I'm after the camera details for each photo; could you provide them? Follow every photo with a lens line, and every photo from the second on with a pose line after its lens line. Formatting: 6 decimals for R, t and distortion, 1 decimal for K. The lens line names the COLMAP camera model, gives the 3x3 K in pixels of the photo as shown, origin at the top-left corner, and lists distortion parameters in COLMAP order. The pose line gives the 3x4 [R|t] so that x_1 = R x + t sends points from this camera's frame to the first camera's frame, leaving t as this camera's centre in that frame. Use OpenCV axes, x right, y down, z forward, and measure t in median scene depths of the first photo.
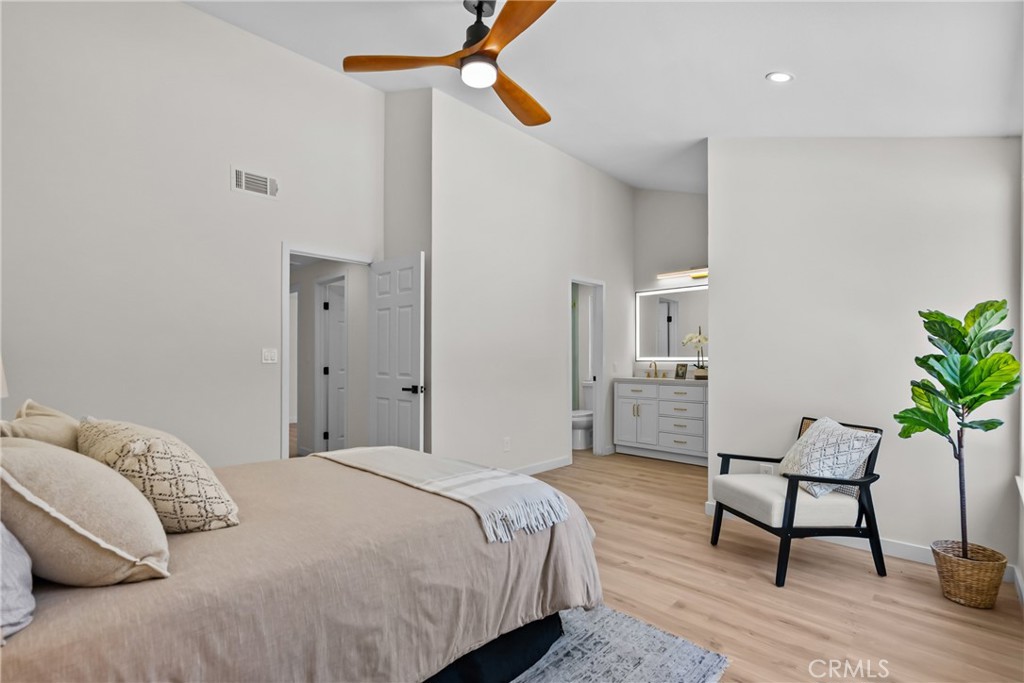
lens RADIAL K [[470.0, 0, 518.0], [0, 470.0, 346.1], [0, 0, 1]] dist [-0.005037, -0.000130]
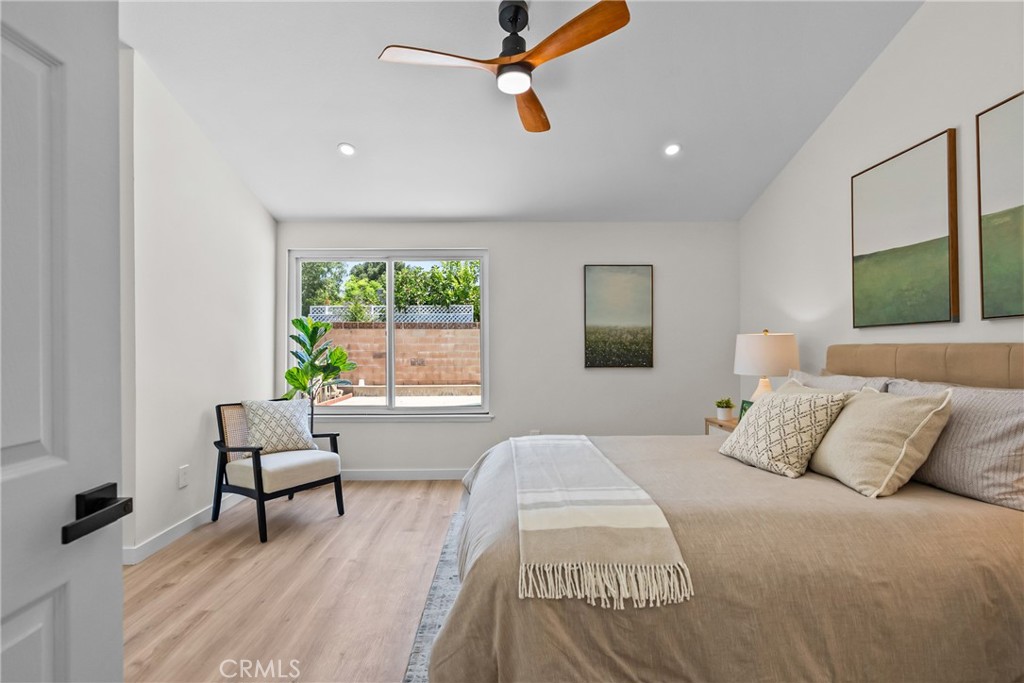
lens RADIAL K [[470.0, 0, 513.0], [0, 470.0, 343.5], [0, 0, 1]] dist [-0.005037, -0.000130]
pose [[-0.698272, 0.005315, 0.715813, -0.473731], [-0.013628, 0.999693, -0.020716, 0.023332], [-0.715703, -0.024220, -0.697984, 0.994859]]
